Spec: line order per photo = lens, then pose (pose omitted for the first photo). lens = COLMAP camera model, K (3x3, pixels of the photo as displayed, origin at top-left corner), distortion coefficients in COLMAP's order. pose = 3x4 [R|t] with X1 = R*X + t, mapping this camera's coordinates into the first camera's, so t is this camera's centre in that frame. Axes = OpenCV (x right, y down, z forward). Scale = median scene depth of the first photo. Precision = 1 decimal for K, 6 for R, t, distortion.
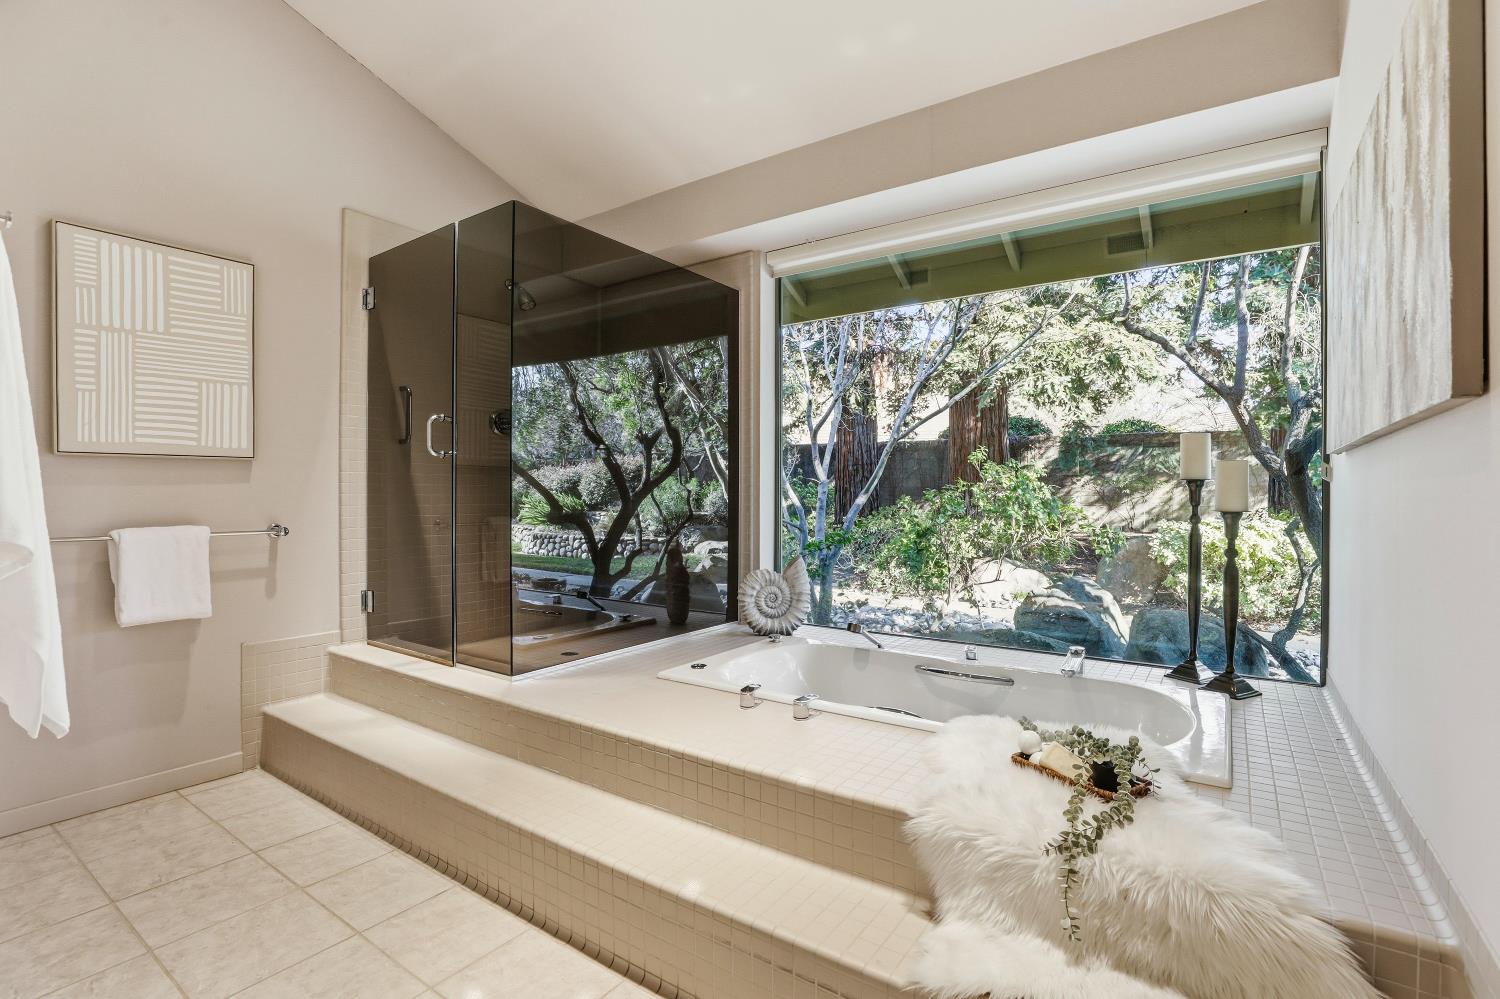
lens RADIAL K [[699.7, 0, 757.0], [0, 699.7, 495.2], [0, 0, 1]] dist [-0.042611, 0.011208]
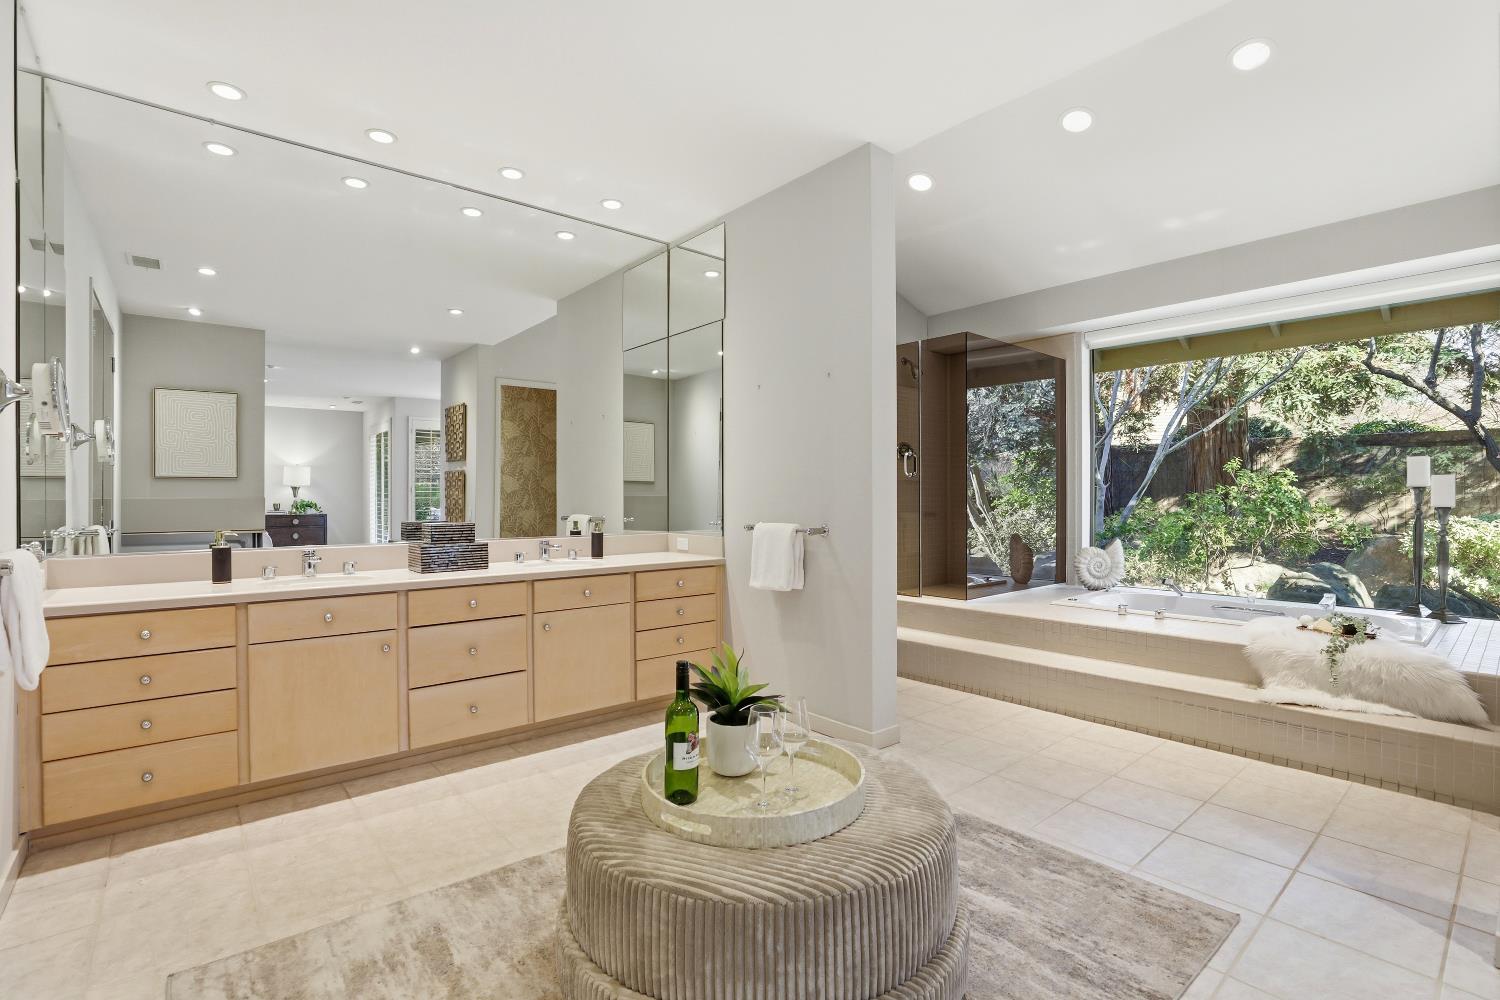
lens RADIAL K [[699.7, 0, 759.1], [0, 699.7, 505.9], [0, 0, 1]] dist [-0.042611, 0.011208]
pose [[0.968373, -0.002812, -0.249493, -0.205953], [0.005268, 0.999944, 0.009175, 0.000103], [0.249453, -0.010199, 0.968333, -0.416353]]
